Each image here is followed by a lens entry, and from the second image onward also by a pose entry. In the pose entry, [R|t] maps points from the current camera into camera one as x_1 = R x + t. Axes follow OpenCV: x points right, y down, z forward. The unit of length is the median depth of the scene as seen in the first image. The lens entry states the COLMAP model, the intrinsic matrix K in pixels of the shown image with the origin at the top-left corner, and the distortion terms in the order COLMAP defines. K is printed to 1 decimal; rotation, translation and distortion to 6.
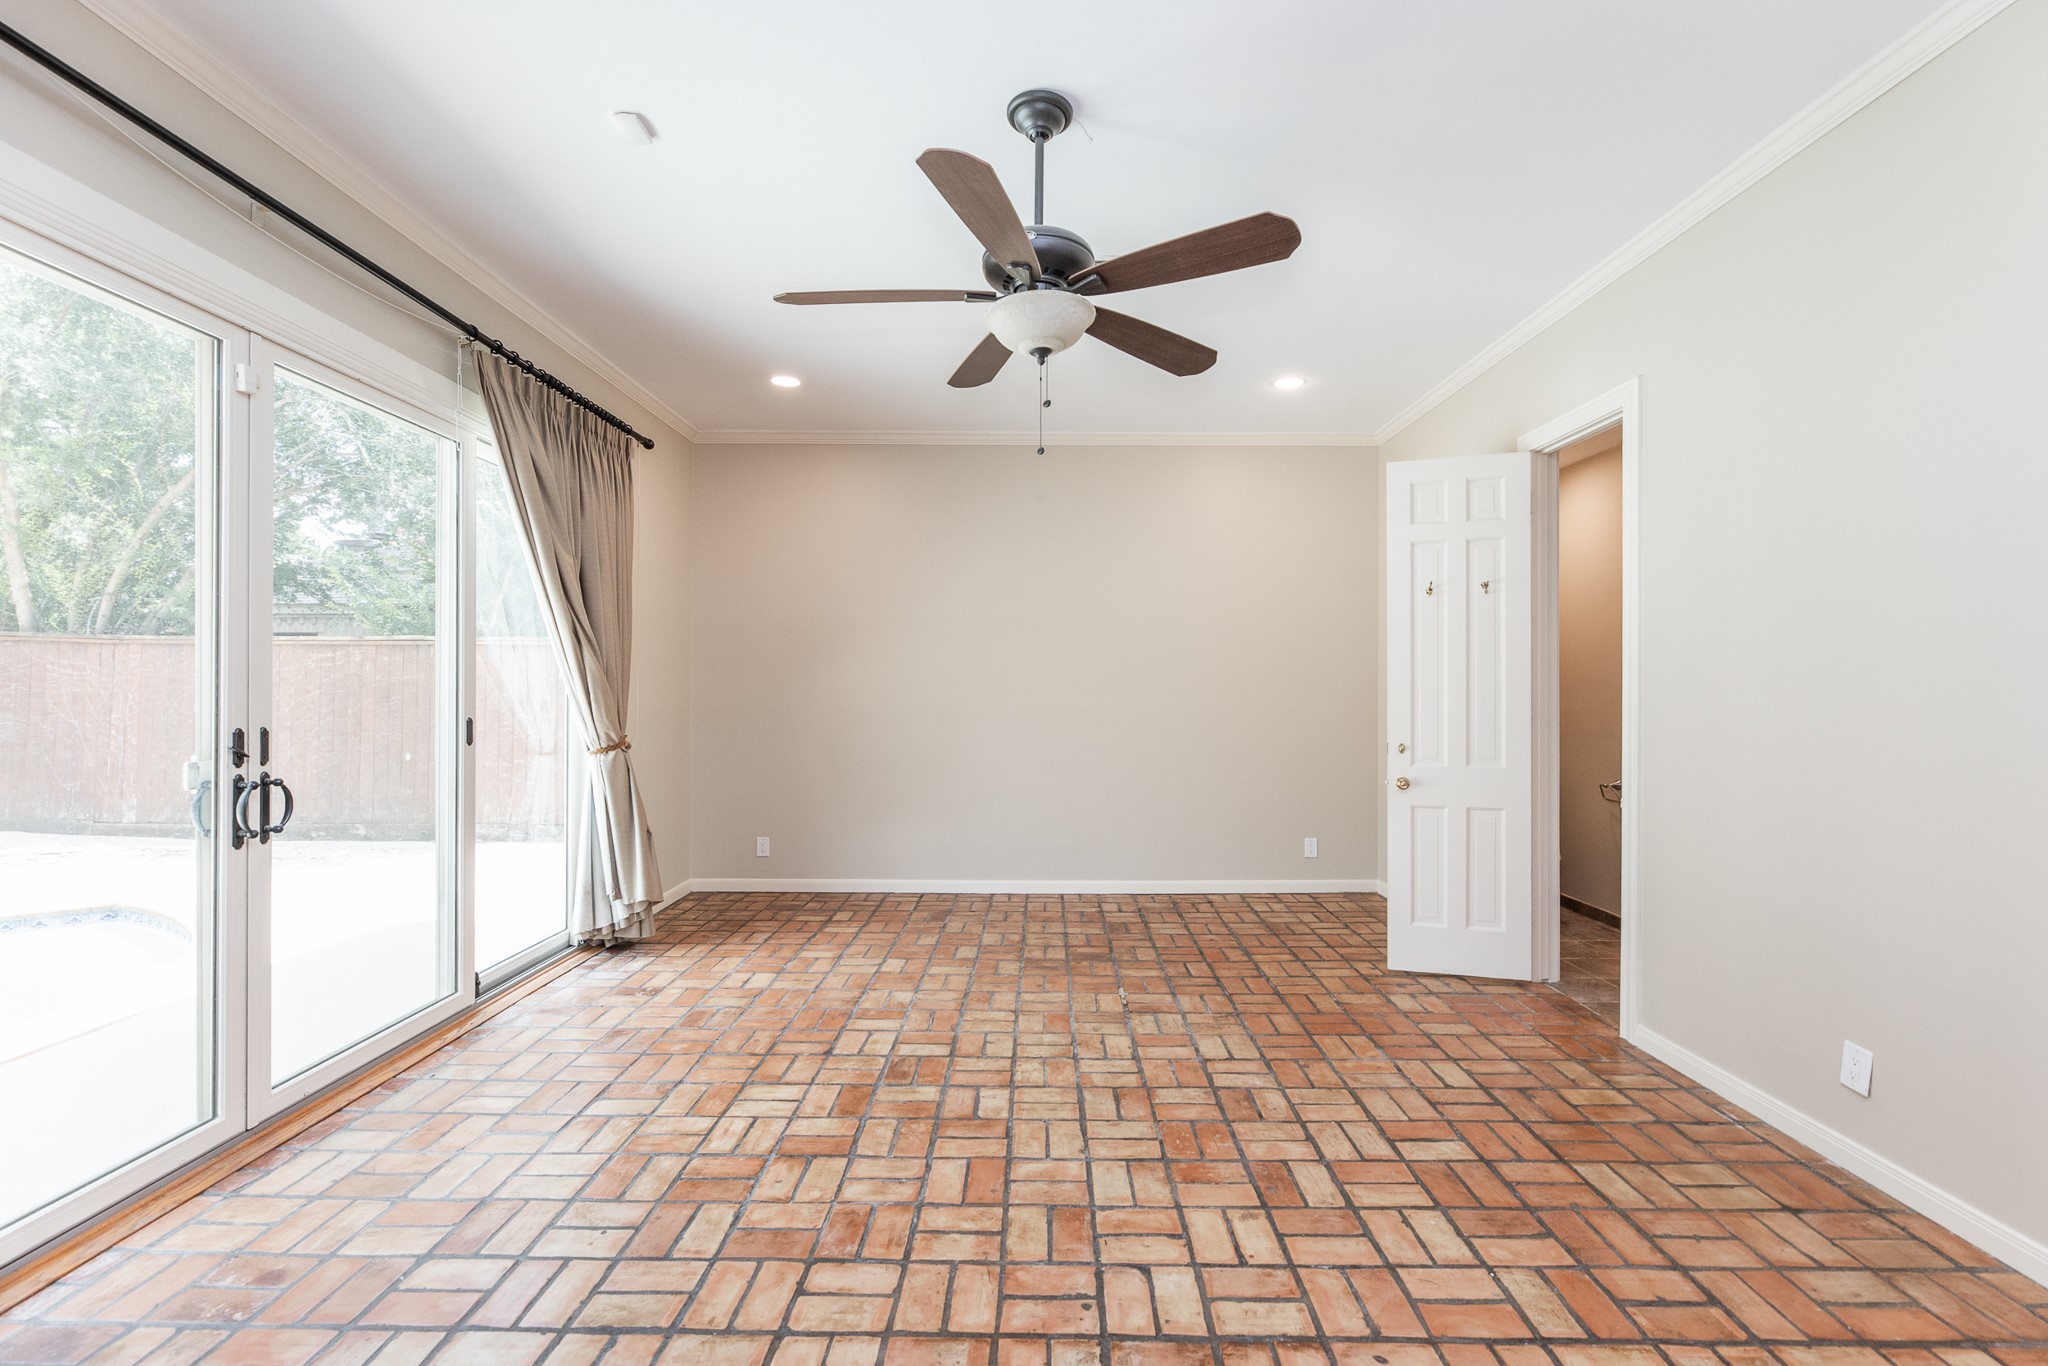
lens RADIAL K [[854.9, 0, 1038.4], [0, 854.9, 686.9], [0, 0, 1]] dist [0.000105, -0.000159]
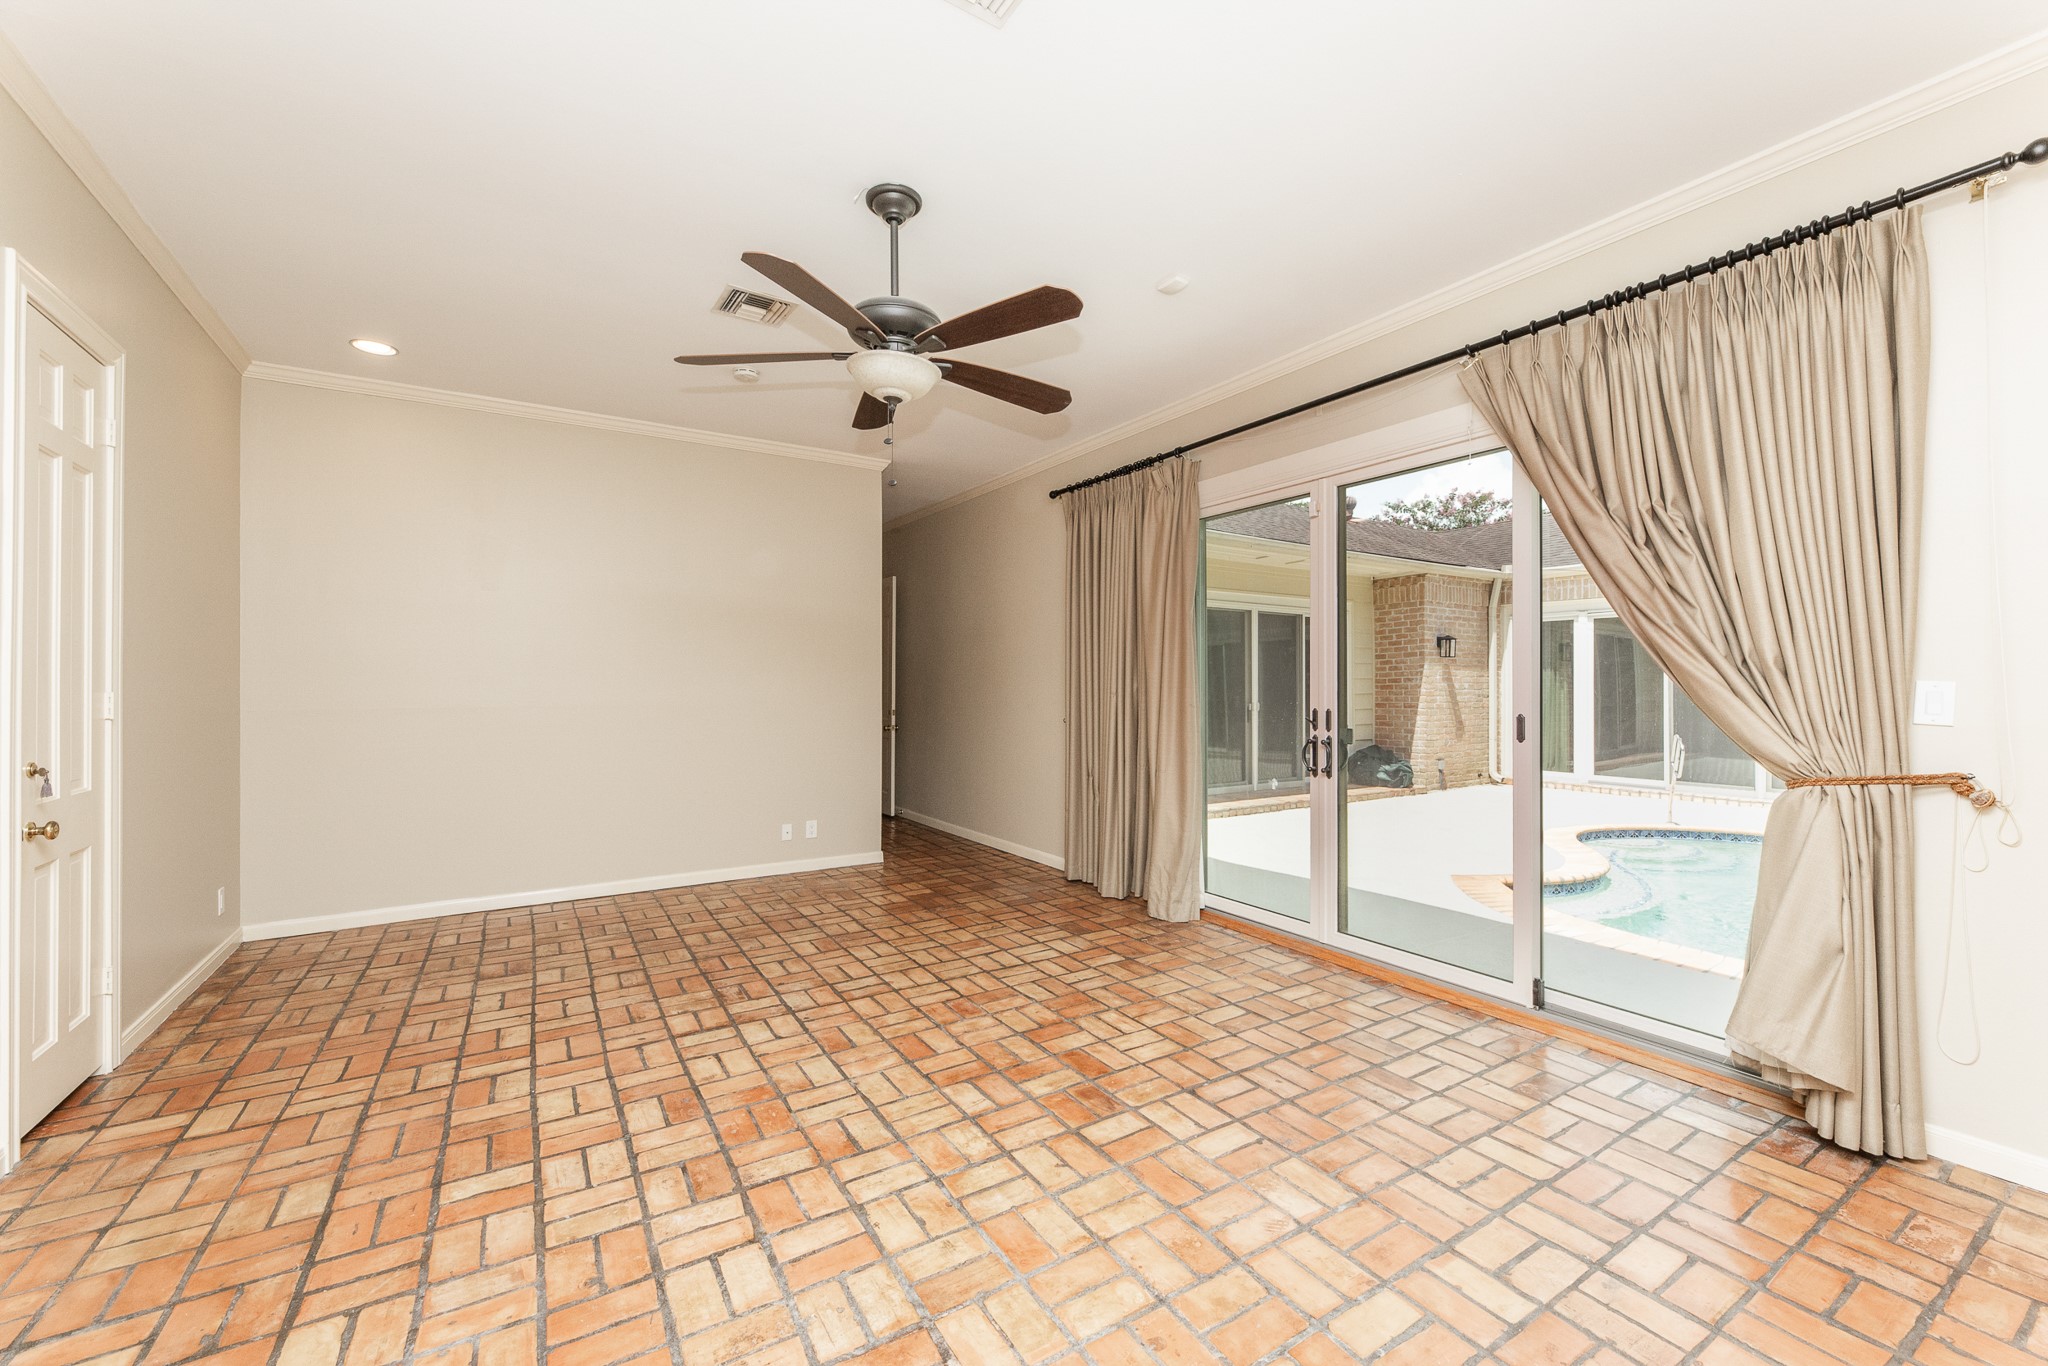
lens RADIAL K [[821.3, 0, 1038.1], [0, 821.3, 682.5], [0, 0, 1]] dist [-0.000788, 0.000183]
pose [[-0.841656, -0.005500, -0.539986, 0.415813], [-0.000384, 0.999954, -0.009586, 0.010080], [0.540014, -0.007861, -0.841619, 1.929200]]
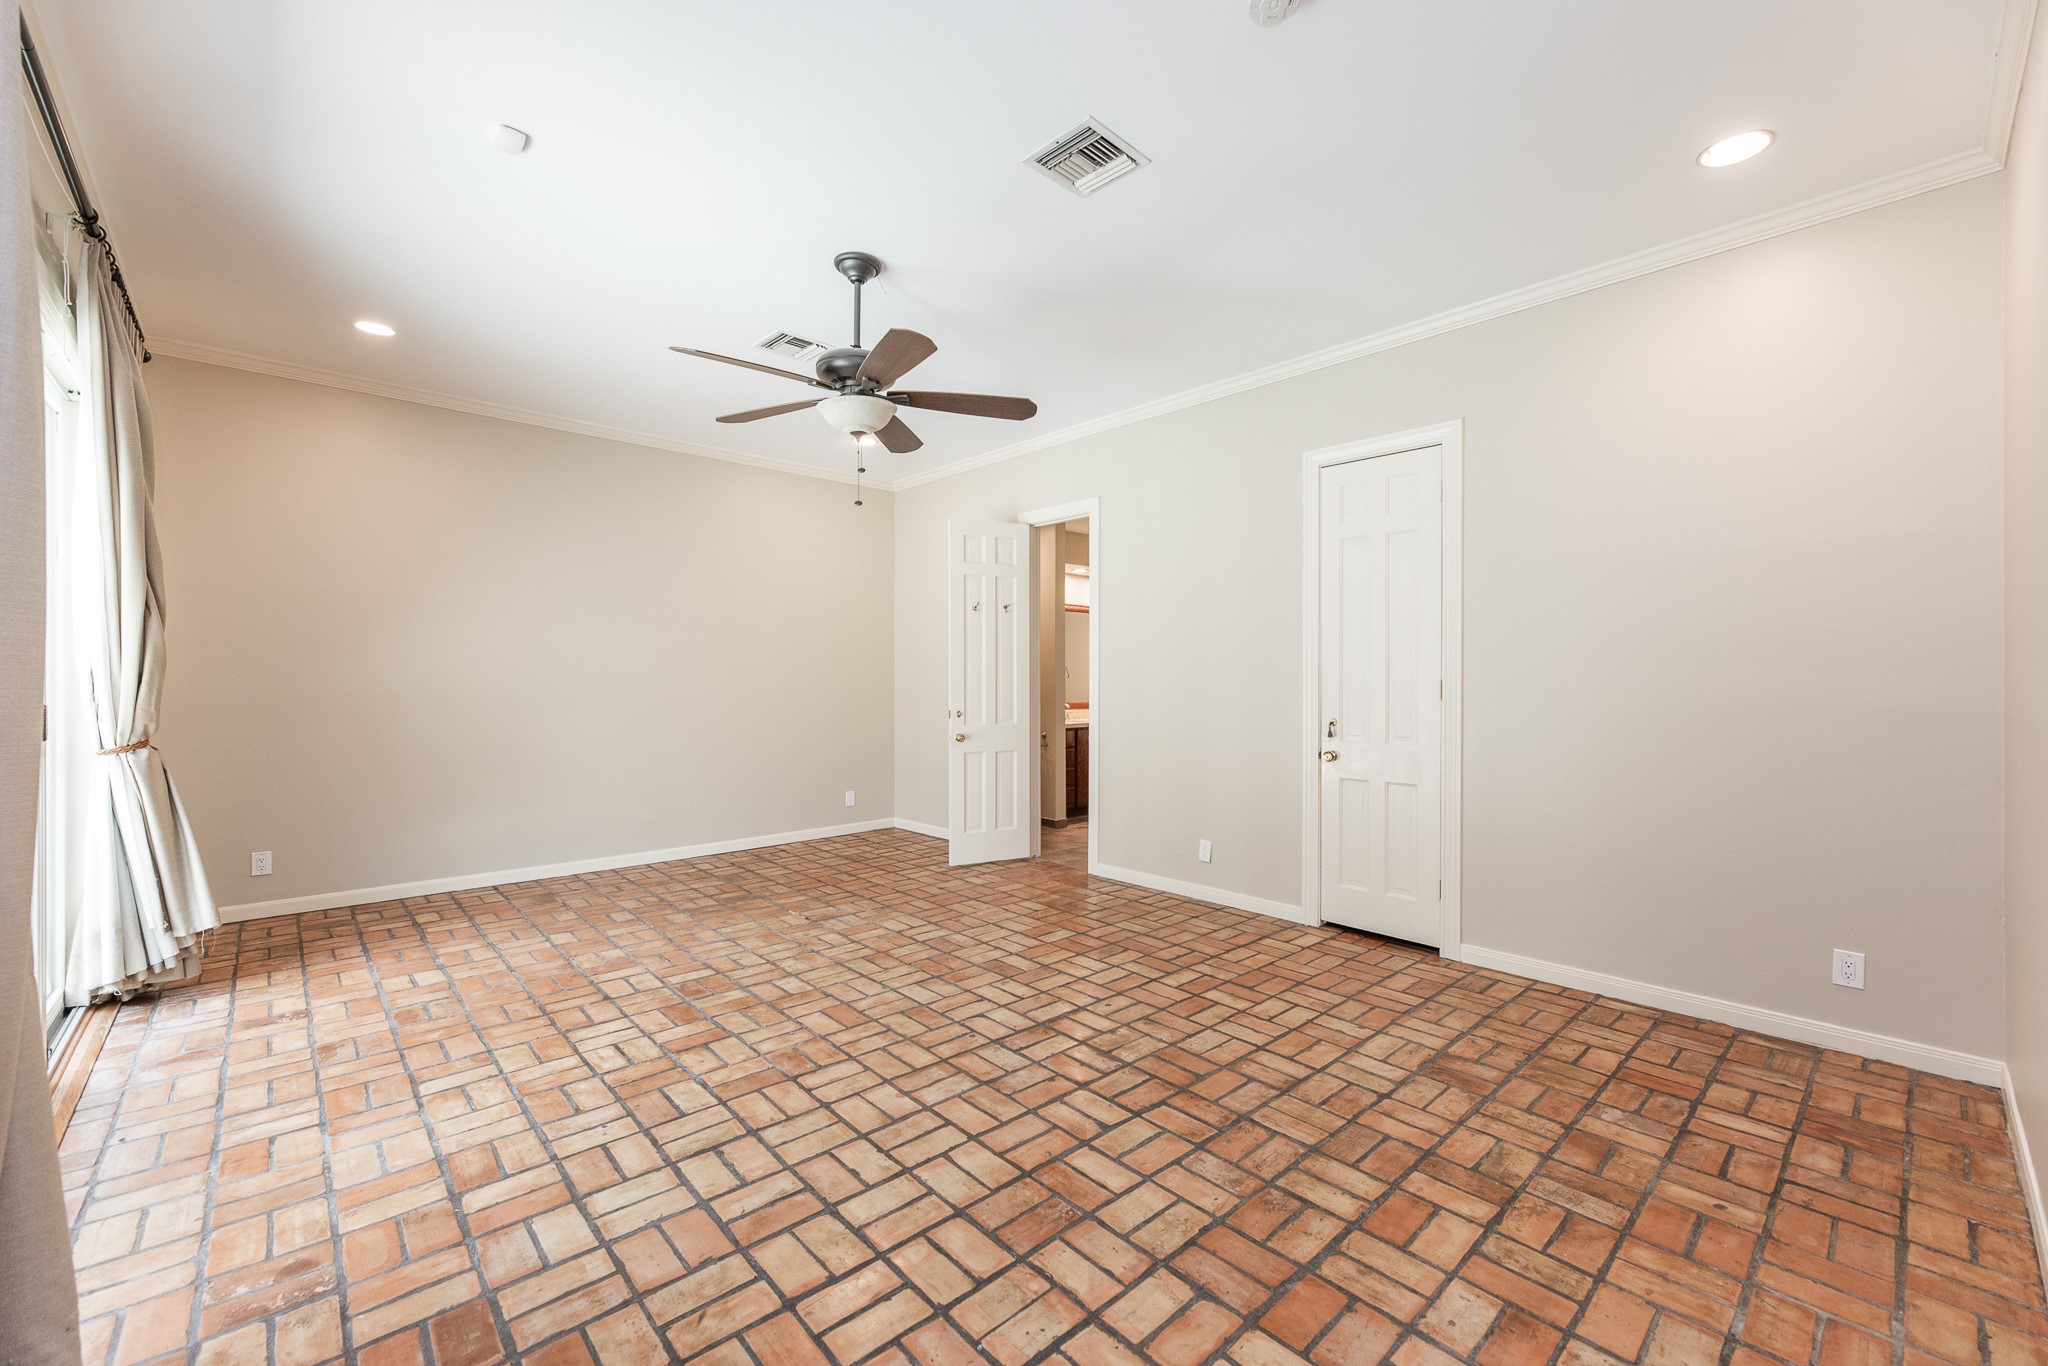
lens RADIAL K [[821.3, 0, 1038.1], [0, 821.3, 682.5], [0, 0, 1]] dist [-0.000788, 0.000183]
pose [[0.730614, -0.003262, 0.682783, -0.664187], [-0.002414, 0.999970, 0.007360, 0.009925], [-0.682787, -0.007026, 0.730584, -0.187334]]
